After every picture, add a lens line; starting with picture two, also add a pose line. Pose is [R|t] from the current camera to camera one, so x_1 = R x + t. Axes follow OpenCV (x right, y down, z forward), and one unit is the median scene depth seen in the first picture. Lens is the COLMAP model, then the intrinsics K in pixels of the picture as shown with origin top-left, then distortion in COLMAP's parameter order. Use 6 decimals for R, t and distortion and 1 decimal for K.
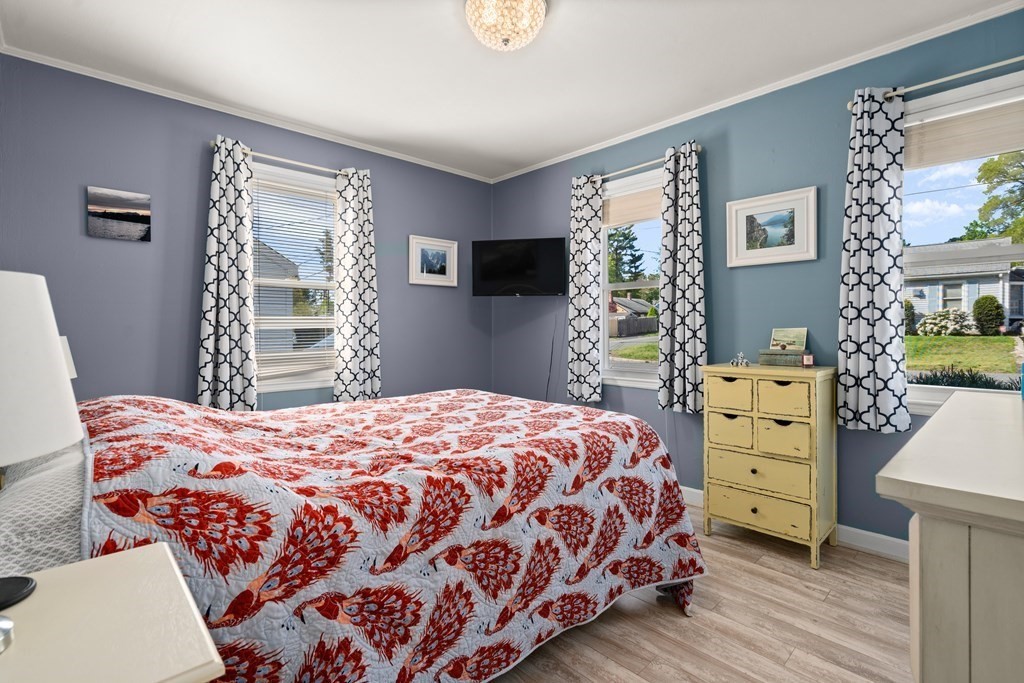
lens RADIAL K [[488.0, 0, 514.3], [0, 488.0, 331.6], [0, 0, 1]] dist [-0.002284, -0.000007]
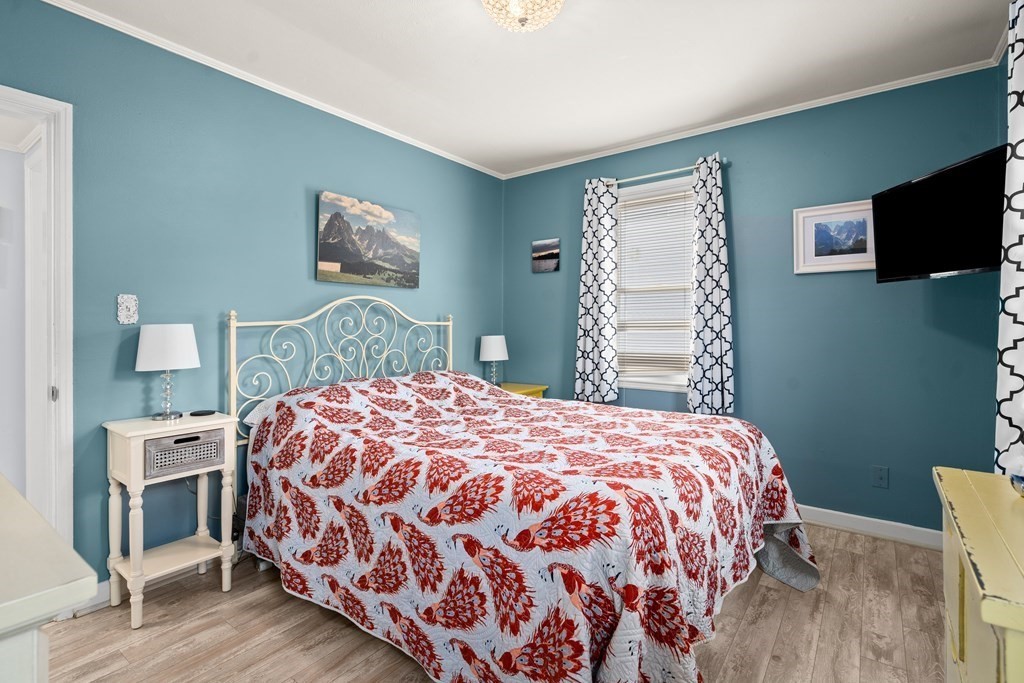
lens RADIAL K [[488.0, 0, 514.3], [0, 488.0, 331.6], [0, 0, 1]] dist [-0.002284, -0.000007]
pose [[0.160052, 0.016209, -0.986976, 0.884384], [-0.007040, 0.999858, 0.015279, -0.034307], [0.987083, 0.004503, 0.160143, 0.862101]]
